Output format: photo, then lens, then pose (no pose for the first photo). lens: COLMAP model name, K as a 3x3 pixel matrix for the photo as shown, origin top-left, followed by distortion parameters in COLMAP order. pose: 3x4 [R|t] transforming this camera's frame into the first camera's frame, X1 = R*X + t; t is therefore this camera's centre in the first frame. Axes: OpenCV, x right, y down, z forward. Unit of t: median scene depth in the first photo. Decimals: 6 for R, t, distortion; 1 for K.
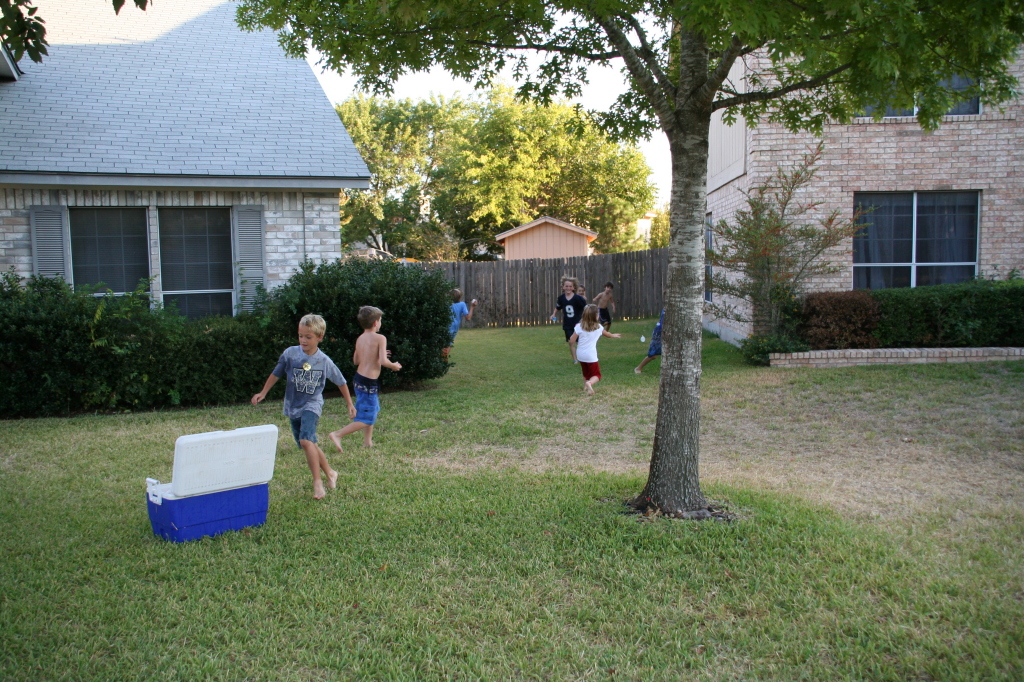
lens RADIAL K [[908.7, 0, 507.5], [0, 908.7, 346.9], [0, 0, 1]] dist [-0.135693, 0.185610]
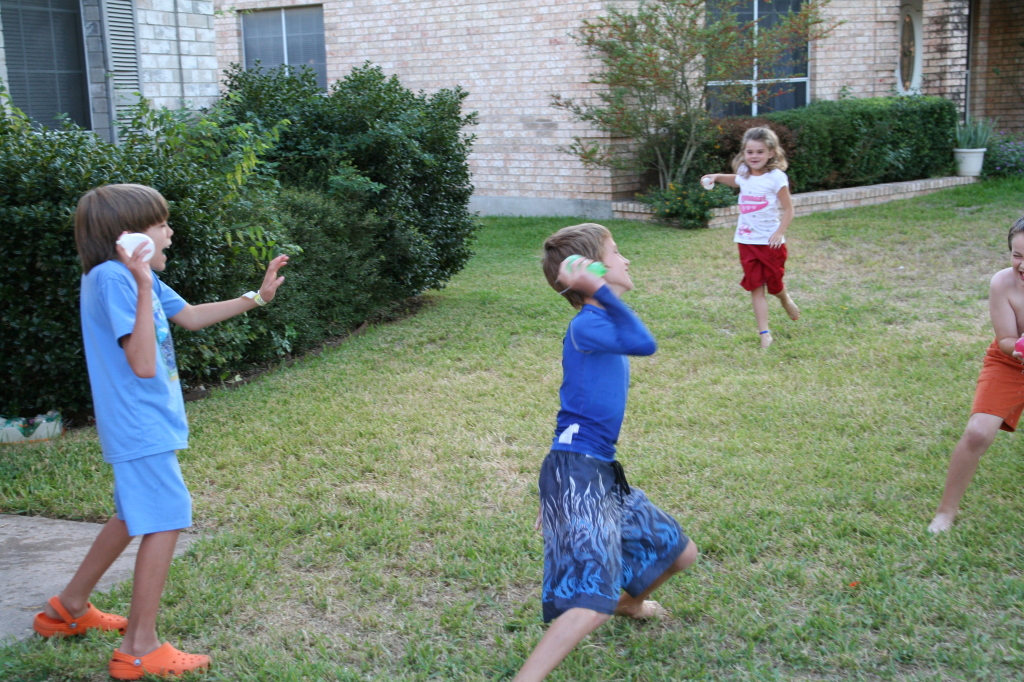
lens RADIAL K [[1679.3, 0, 501.2], [0, 1679.3, 347.9], [0, 0, 1]] dist [0.263292, 0.000000]
pose [[0.675128, -0.115499, 0.728603, -0.808197], [0.086318, 0.993251, 0.077468, -0.001688], [-0.732633, 0.010590, 0.680541, 0.224595]]
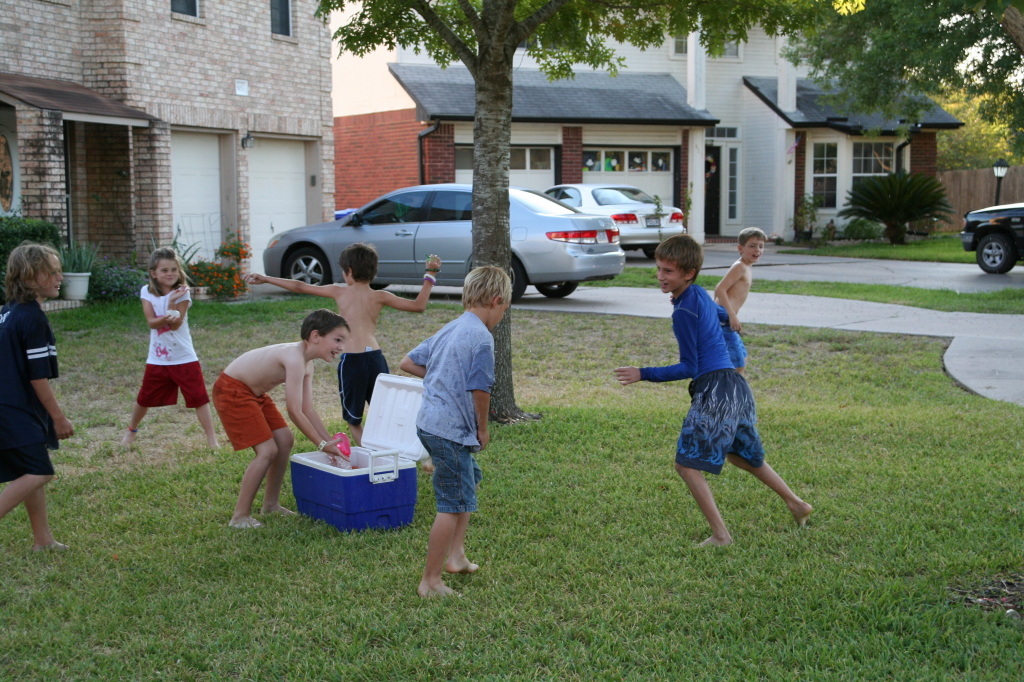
lens RADIAL K [[1679.3, 0, 509.3], [0, 1679.3, 347.9], [0, 0, 1]] dist [0.263292, 0.000000]
pose [[0.229335, -0.074234, 0.970513, -0.775808], [0.090565, 0.994389, 0.054659, -0.004994], [-0.969125, 0.075360, 0.234771, 0.235306]]
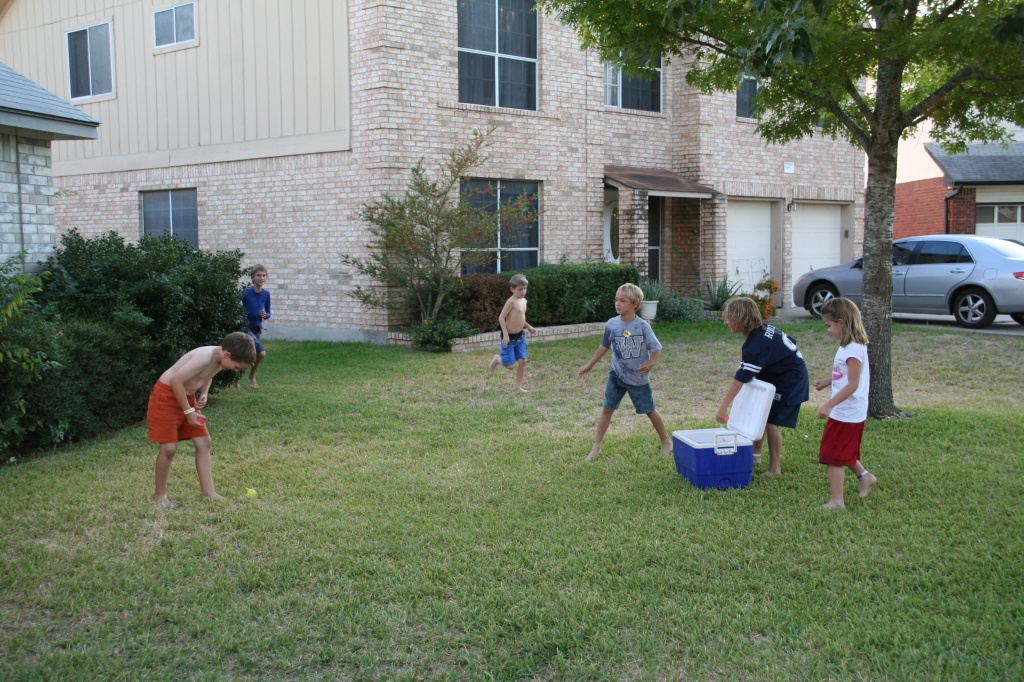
lens RADIAL K [[1228.1, 0, 506.7], [0, 1228.1, 347.2], [0, 0, 1]] dist [0.048436, 0.000000]
pose [[0.615905, -0.053716, 0.785987, -0.741497], [0.071737, 0.997352, 0.011947, 0.004726], [-0.784548, 0.049026, 0.618128, 0.125411]]
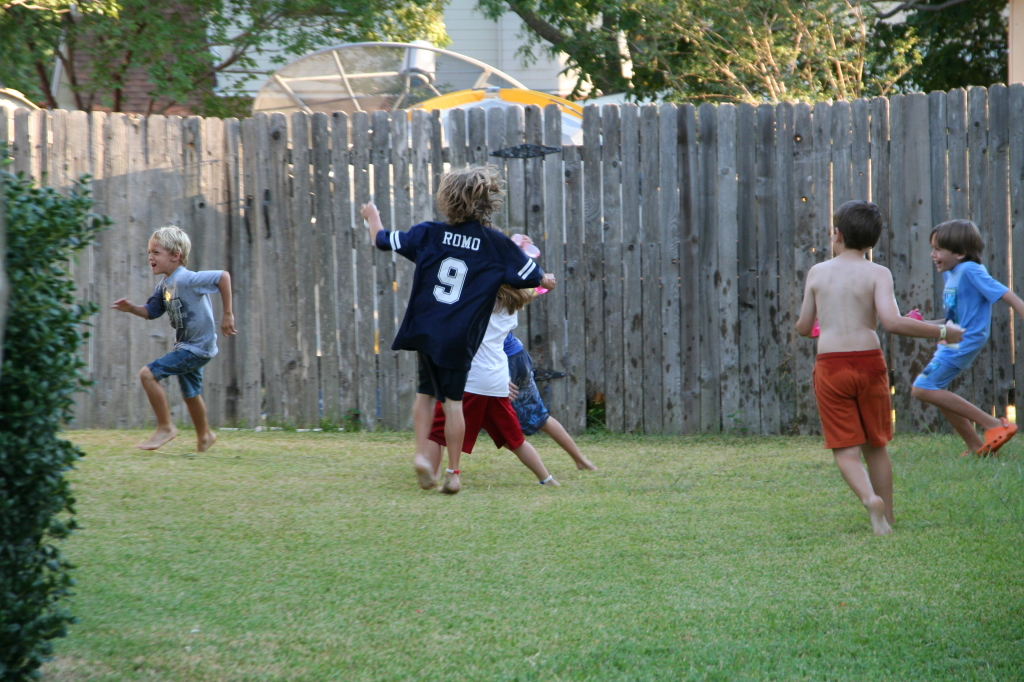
lens RADIAL K [[4412.9, 0, 502.7], [0, 4412.9, 347.7], [0, 0, 1]] dist [1.687354, 0.000000]
pose [[0.977665, 0.003552, -0.210141, 0.225745], [-0.011784, 0.999211, -0.037934, -0.004306], [0.209840, 0.039563, 0.976935, 0.063690]]
